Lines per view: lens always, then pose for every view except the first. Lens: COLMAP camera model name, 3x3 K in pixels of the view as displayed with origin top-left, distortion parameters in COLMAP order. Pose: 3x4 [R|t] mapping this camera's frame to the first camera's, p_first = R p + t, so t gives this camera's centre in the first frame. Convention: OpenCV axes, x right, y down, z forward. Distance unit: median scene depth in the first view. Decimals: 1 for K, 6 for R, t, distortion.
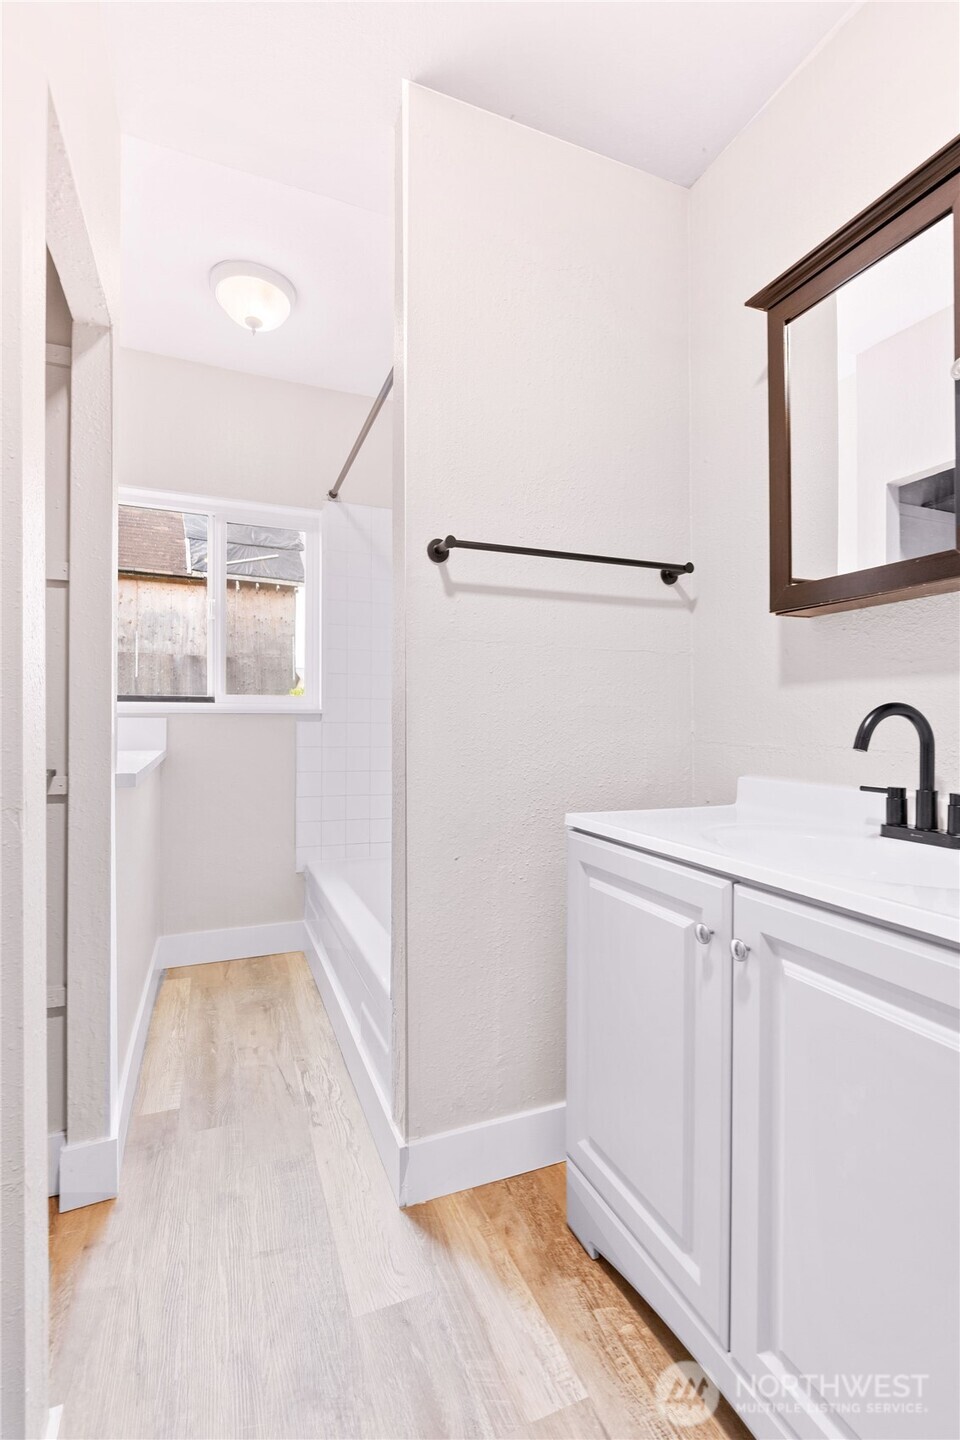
lens RADIAL K [[658.9, 0, 480.0], [0, 658.9, 720.0], [0, 0, 1]] dist [-0.008391, 0.000908]
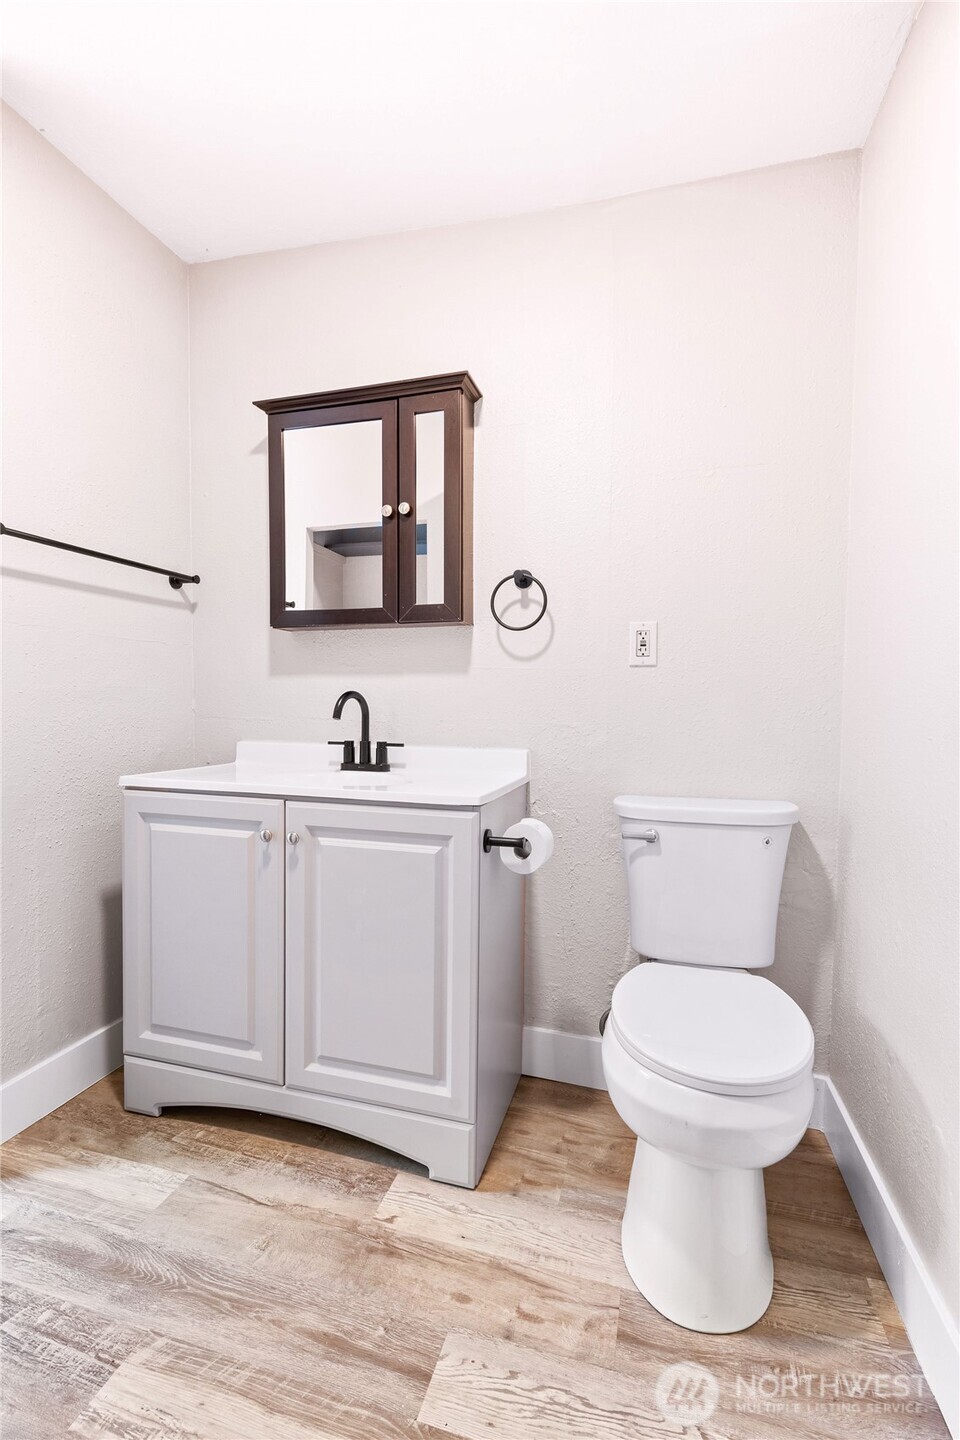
lens RADIAL K [[669.3, 0, 480.0], [0, 669.3, 720.0], [0, 0, 1]] dist [-0.001169, 0.000221]
pose [[0.628209, -0.020628, 0.777771, -0.466780], [-0.007224, 0.999451, 0.032343, -0.008608], [-0.778011, -0.025937, 0.627715, -0.325319]]
